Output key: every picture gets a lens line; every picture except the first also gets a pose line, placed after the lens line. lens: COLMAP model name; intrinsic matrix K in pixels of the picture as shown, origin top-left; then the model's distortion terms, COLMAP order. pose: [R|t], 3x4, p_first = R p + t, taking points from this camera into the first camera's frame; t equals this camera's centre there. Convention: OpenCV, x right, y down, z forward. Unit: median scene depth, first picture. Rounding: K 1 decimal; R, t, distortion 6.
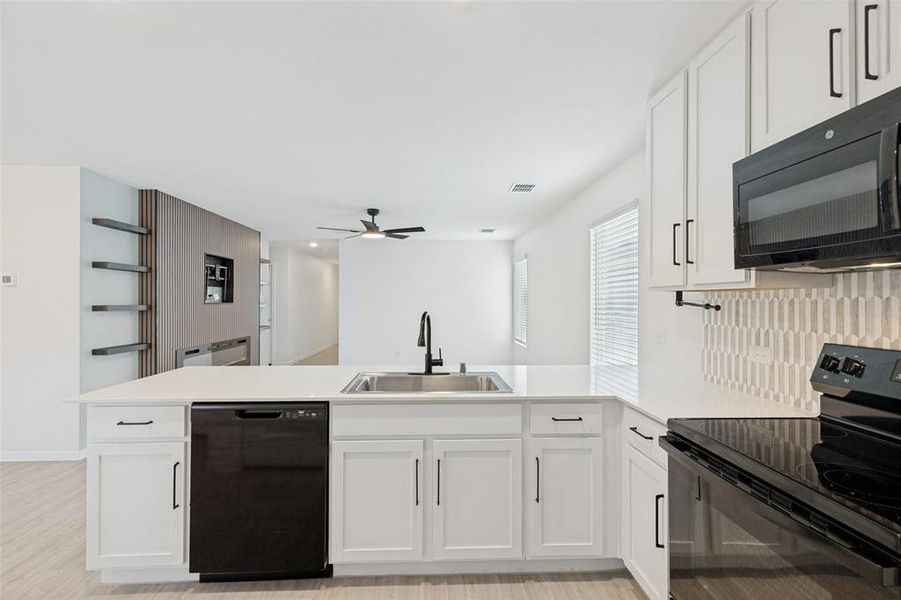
lens RADIAL K [[408.2, 0, 447.4], [0, 408.2, 298.8], [0, 0, 1]] dist [0.005077, 0.000017]
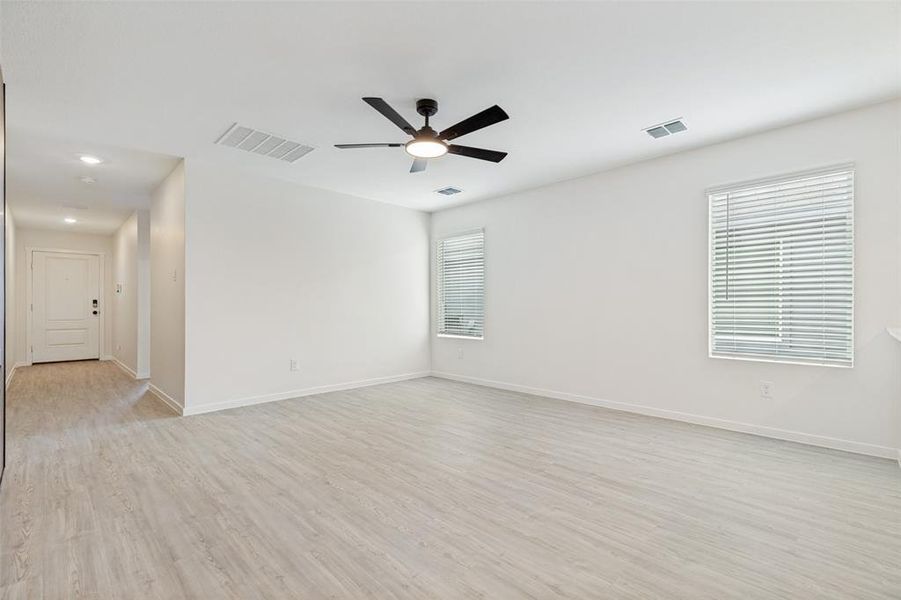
lens RADIAL K [[405.3, 0, 448.1], [0, 405.3, 305.9], [0, 0, 1]] dist [0.003636, 0.000275]
pose [[0.739578, -0.000040, 0.673071, -1.114718], [-0.004040, 0.999982, 0.004500, 0.126155], [-0.673059, -0.006047, 0.739564, 1.148516]]
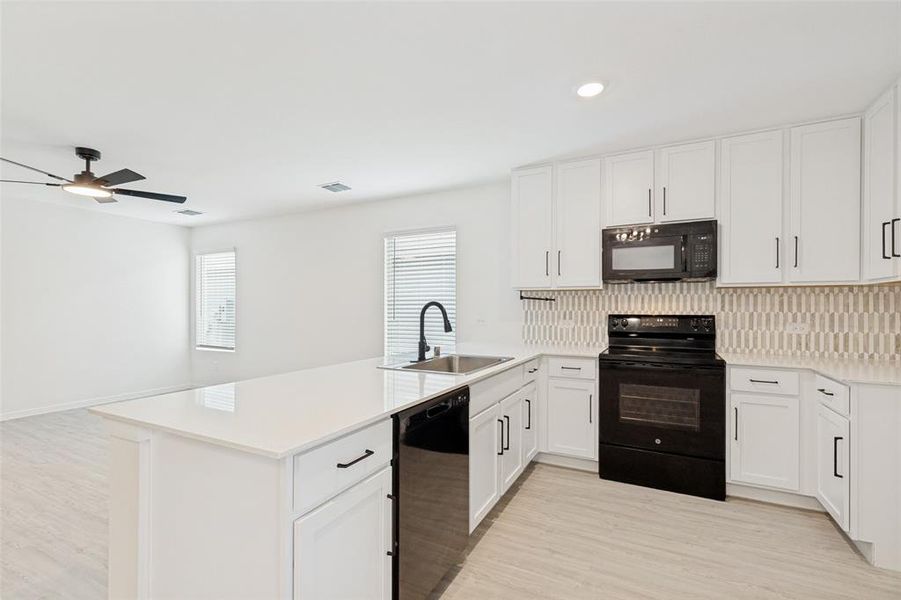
lens RADIAL K [[411.5, 0, 446.1], [0, 411.5, 306.5], [0, 0, 1]] dist [0.001898, 0.000082]
pose [[0.494588, 0.000513, 0.869127, -0.954026], [-0.005946, 0.999978, 0.002793, 0.039843], [-0.869107, -0.006550, 0.494581, 0.408017]]
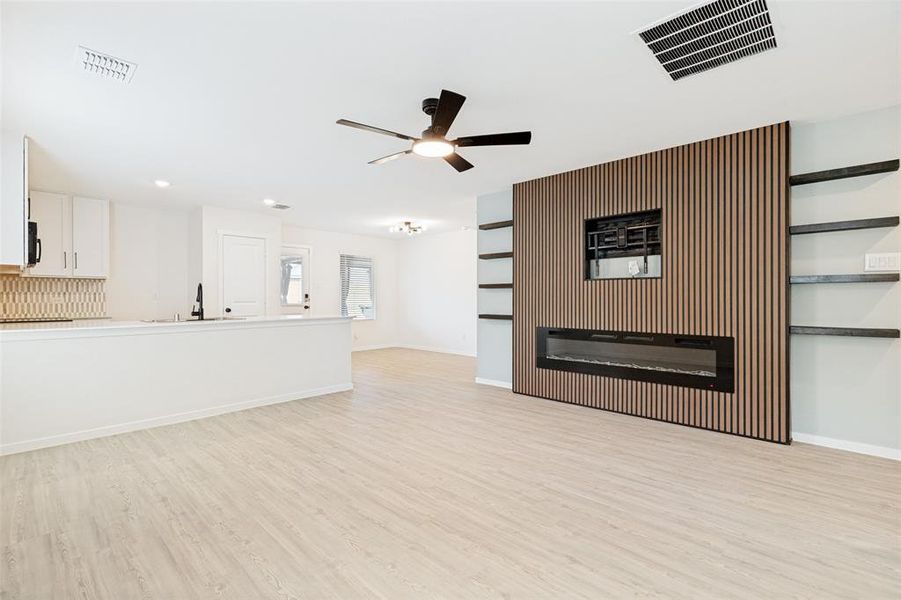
lens RADIAL K [[412.6, 0, 450.5], [0, 412.6, 300.0], [0, 0, 1]] dist [0.000542, 0.000005]
pose [[-0.713661, 0.001623, -0.700489, 0.405420], [0.004710, 0.999986, -0.002481, 0.110228], [0.700475, -0.005070, -0.713659, 2.915656]]
